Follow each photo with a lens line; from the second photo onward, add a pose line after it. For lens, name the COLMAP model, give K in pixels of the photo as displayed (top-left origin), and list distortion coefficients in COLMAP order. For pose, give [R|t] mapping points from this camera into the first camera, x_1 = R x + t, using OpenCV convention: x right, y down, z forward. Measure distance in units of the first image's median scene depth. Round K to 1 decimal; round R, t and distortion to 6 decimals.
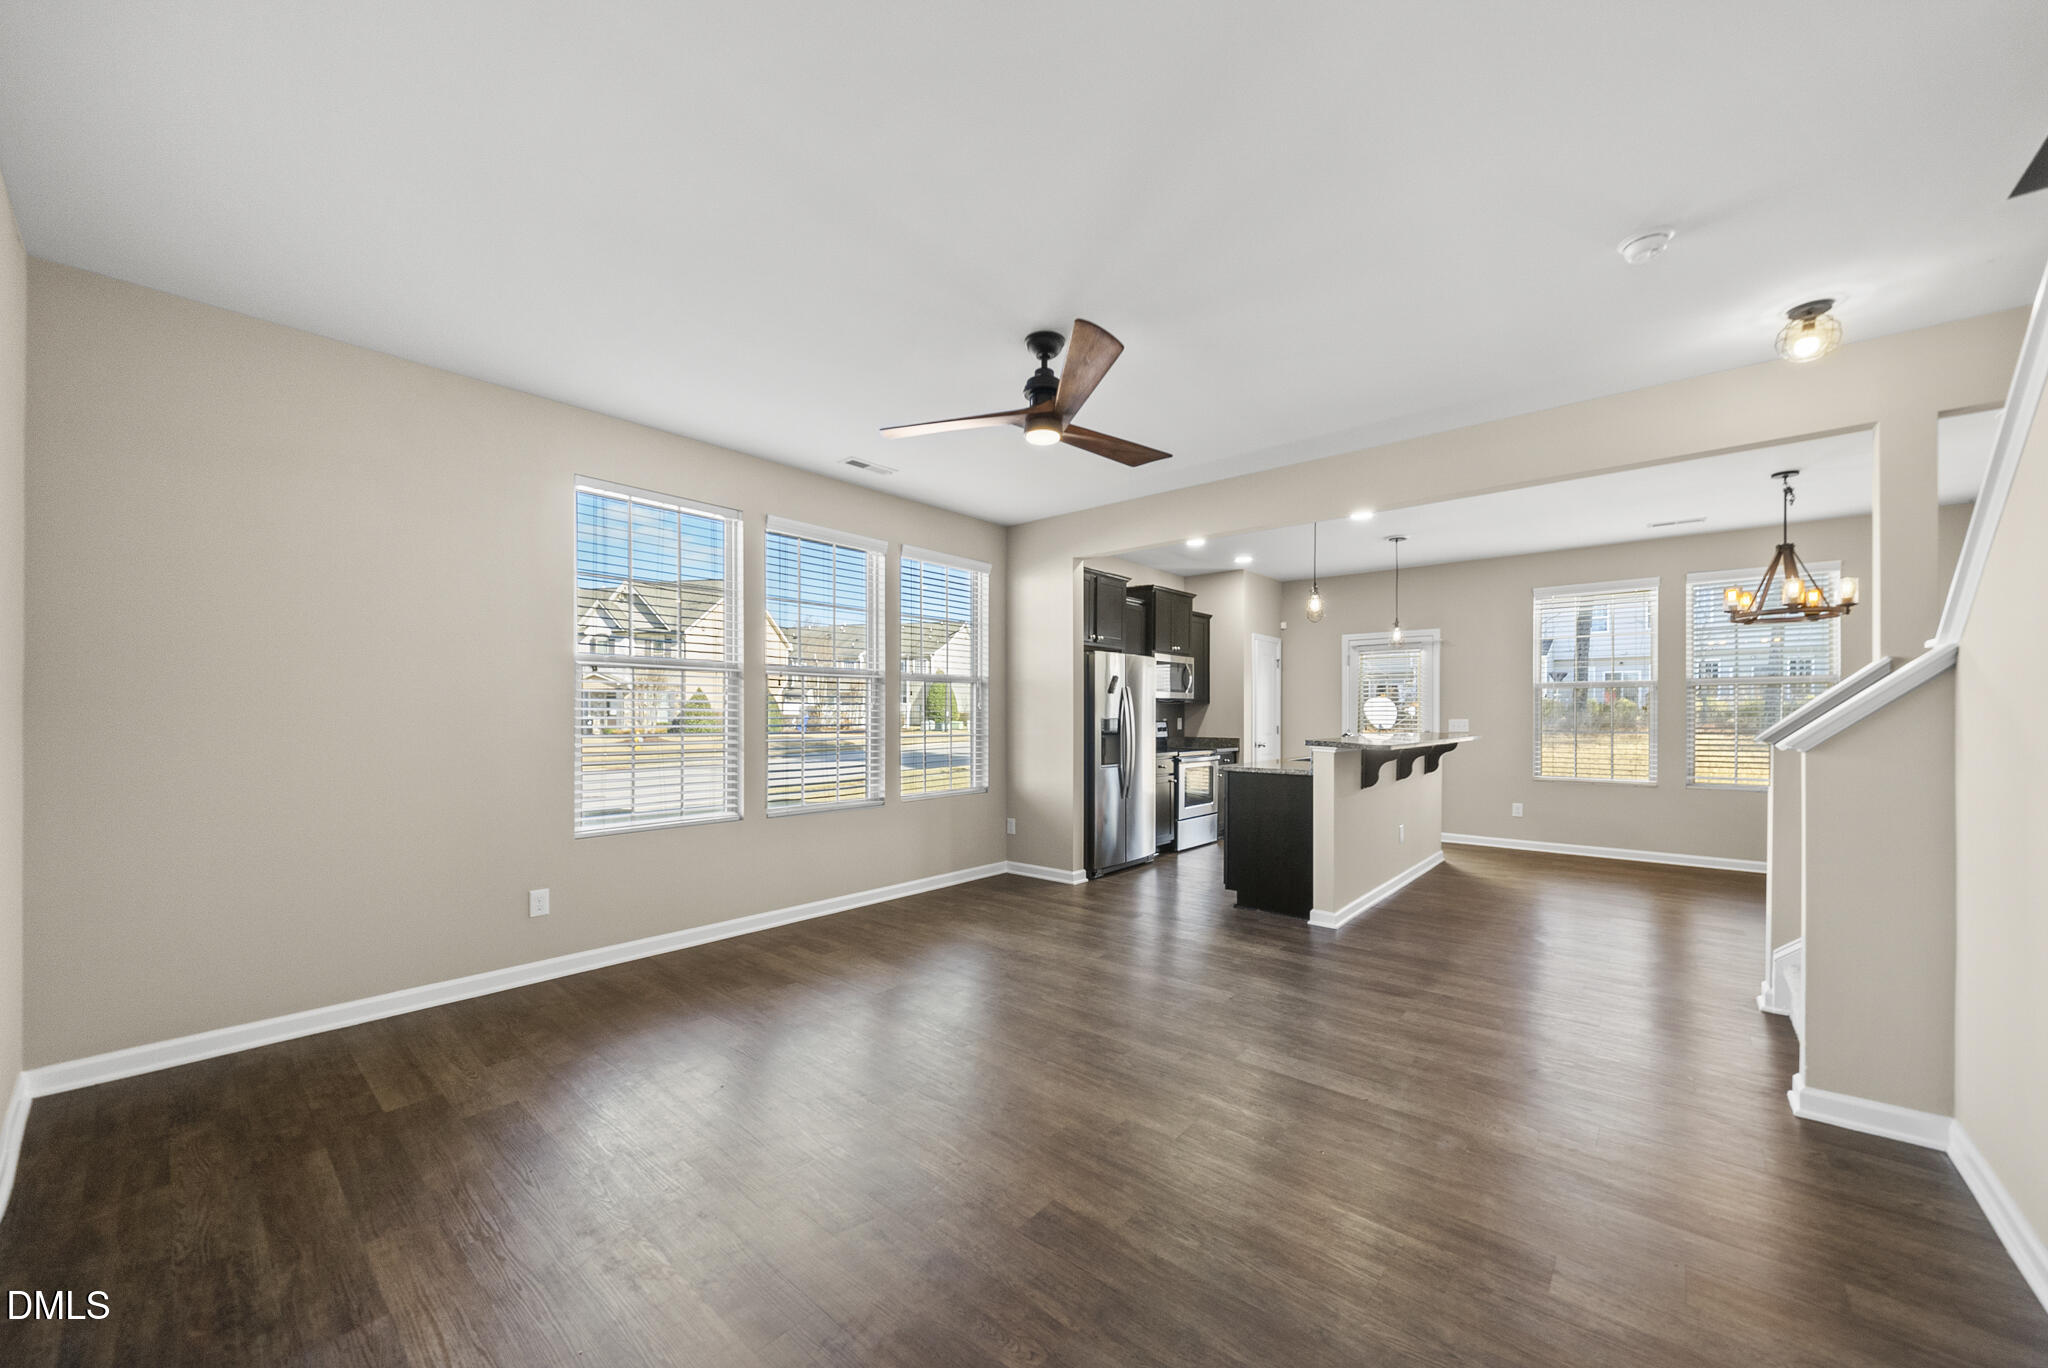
lens RADIAL K [[755.5, 0, 1020.9], [0, 755.5, 717.5], [0, 0, 1]] dist [-0.000067, 0.000111]
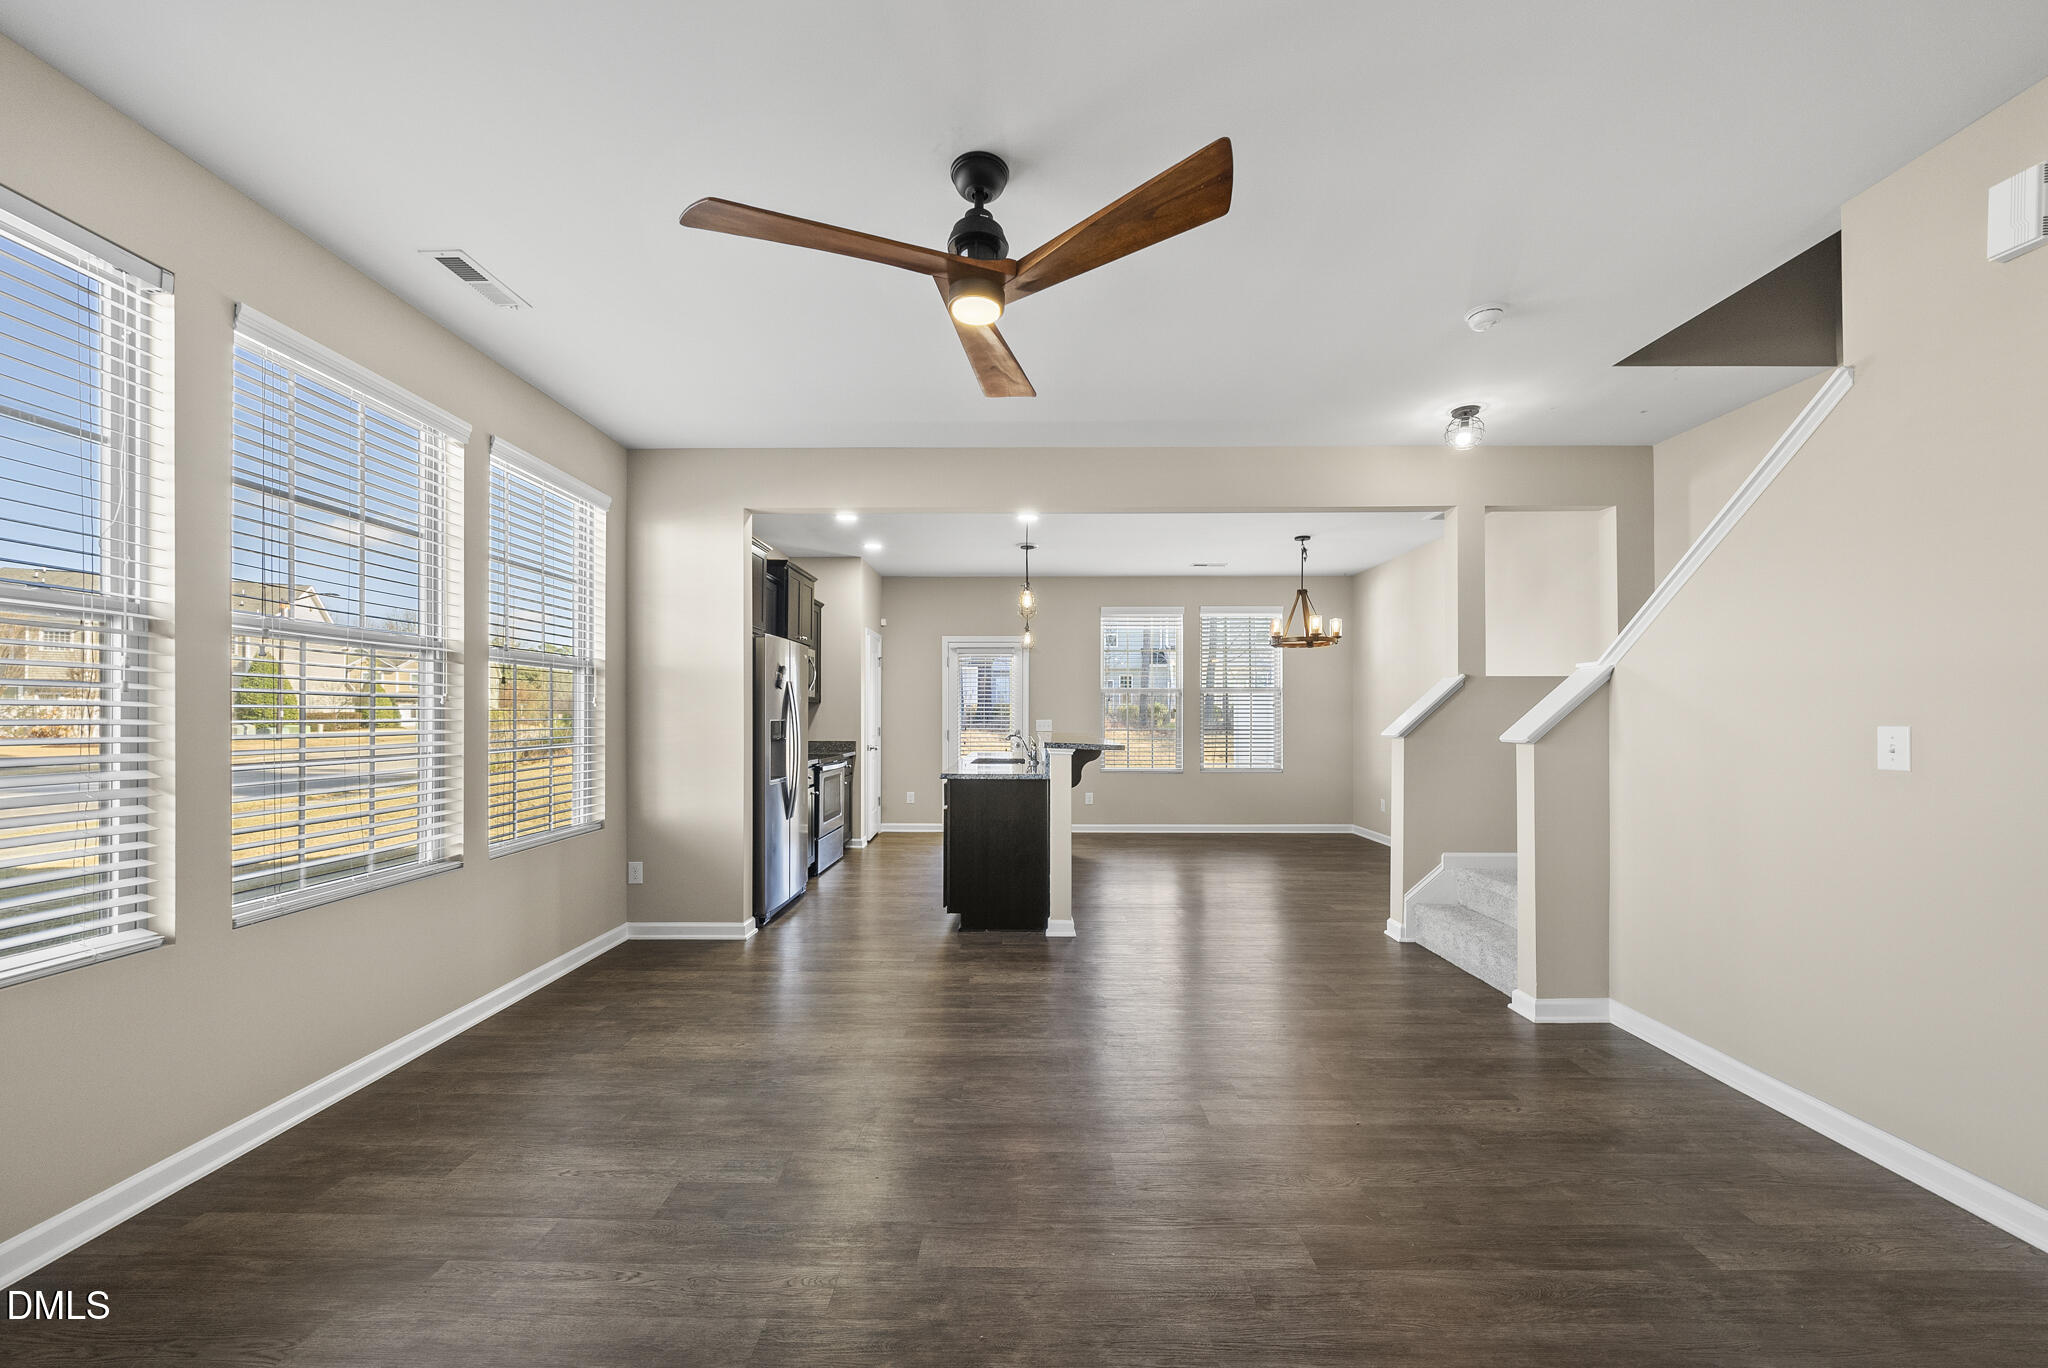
lens RADIAL K [[755.5, 0, 1020.9], [0, 755.5, 717.5], [0, 0, 1]] dist [-0.000067, 0.000111]
pose [[0.763683, -0.001205, 0.645590, -0.232139], [0.001997, 0.999998, -0.000495, -0.000705], [-0.645588, 0.001667, 0.763684, 0.270961]]
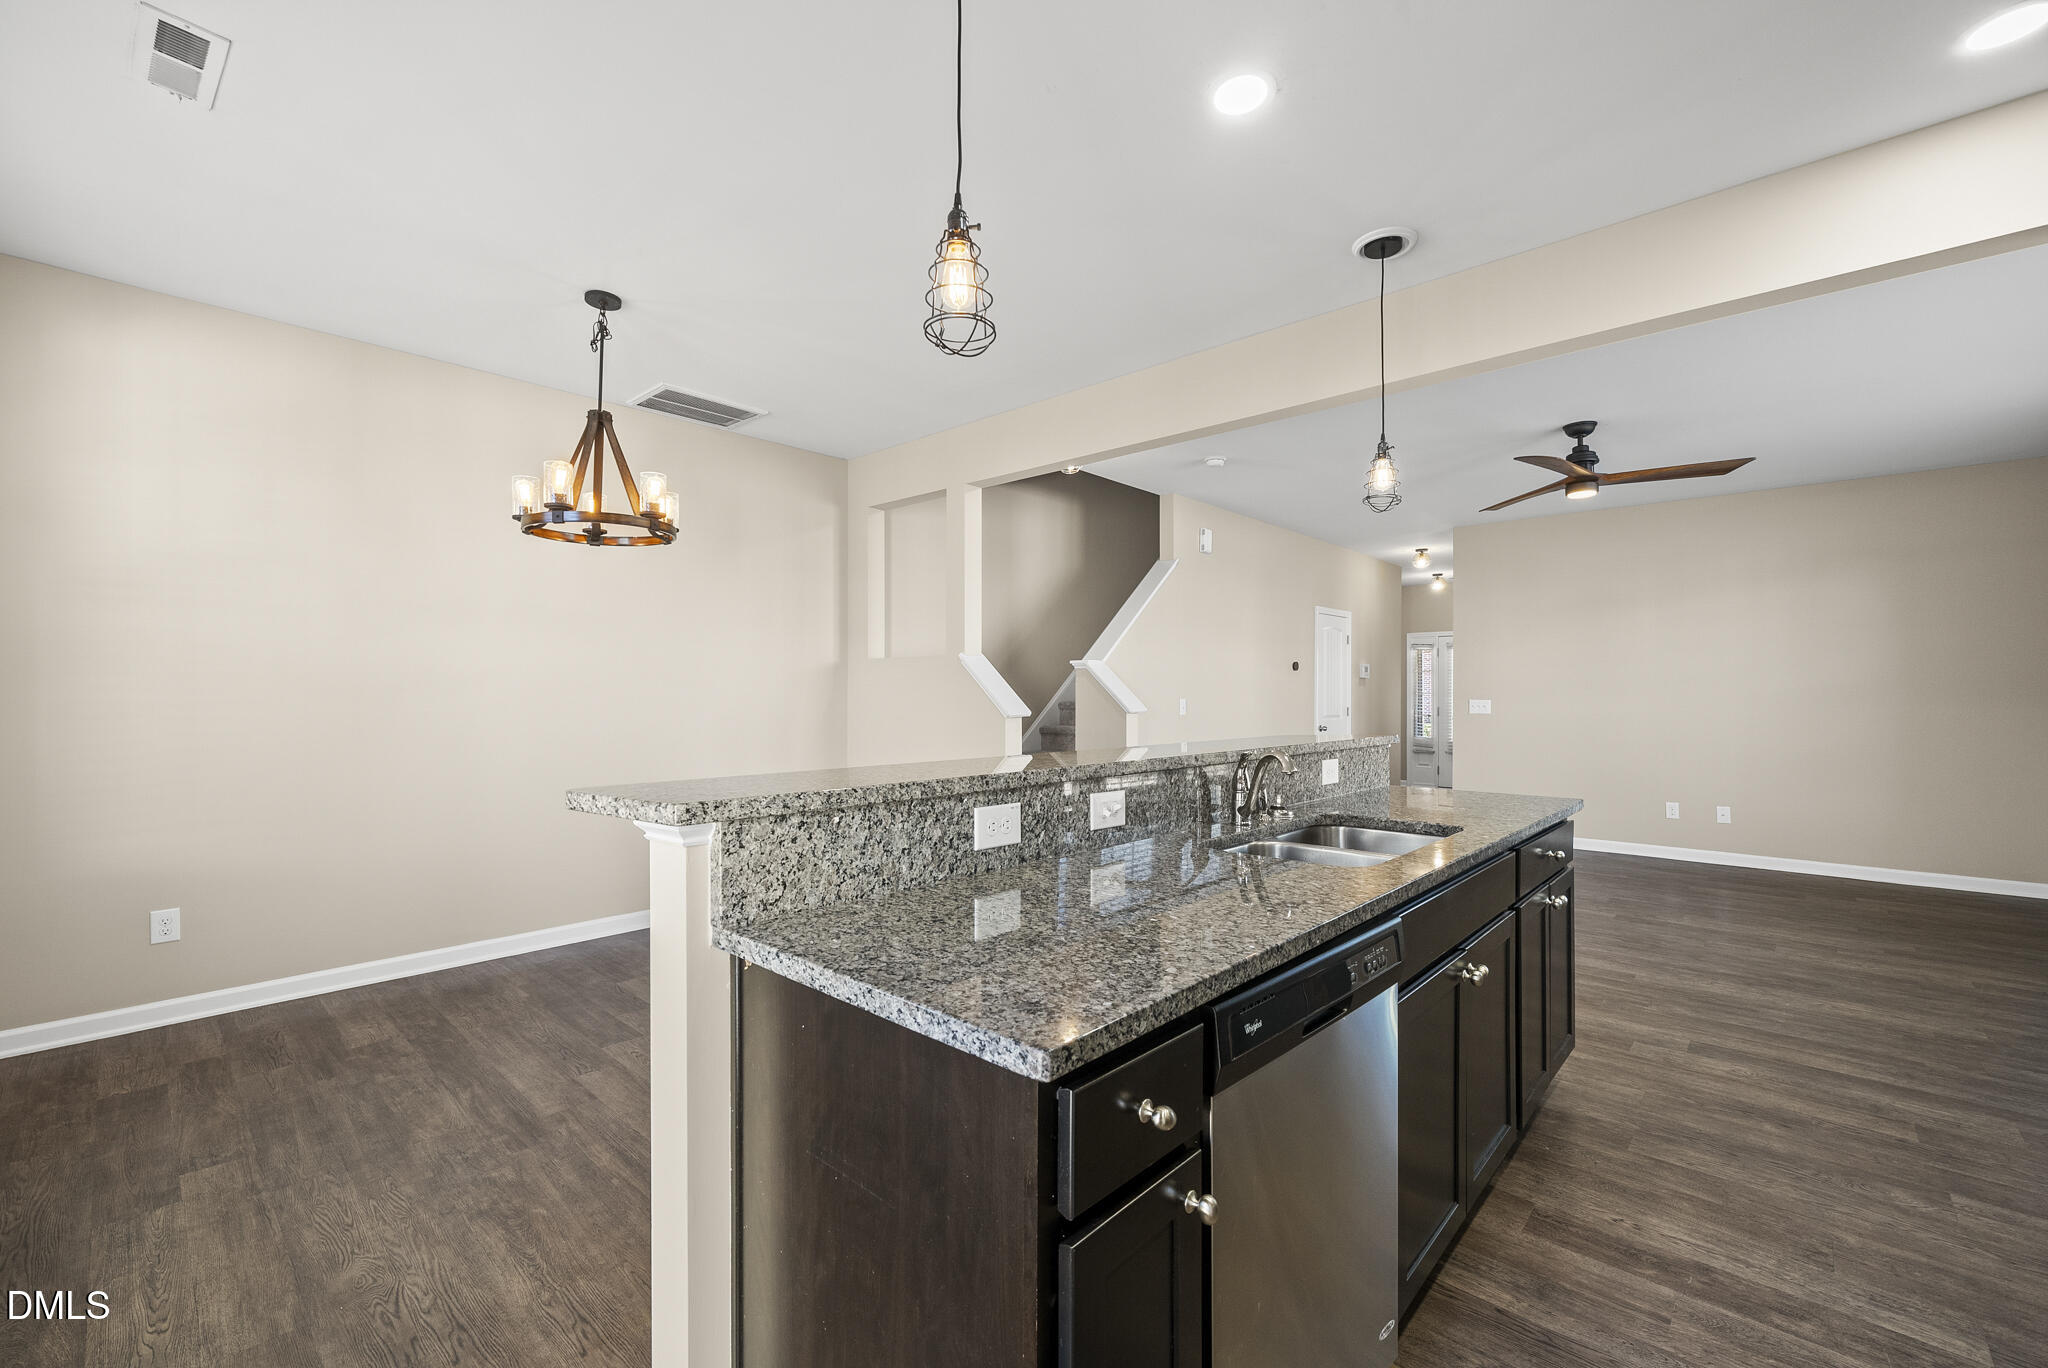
lens RADIAL K [[848.1, 0, 1019.4], [0, 848.1, 693.9], [0, 0, 1]] dist [-0.000647, 0.000690]
pose [[-0.999391, -0.001402, 0.034862, 0.603807], [-0.001282, 0.999993, 0.003478, -0.006109], [-0.034867, 0.003432, -0.999386, 1.559261]]
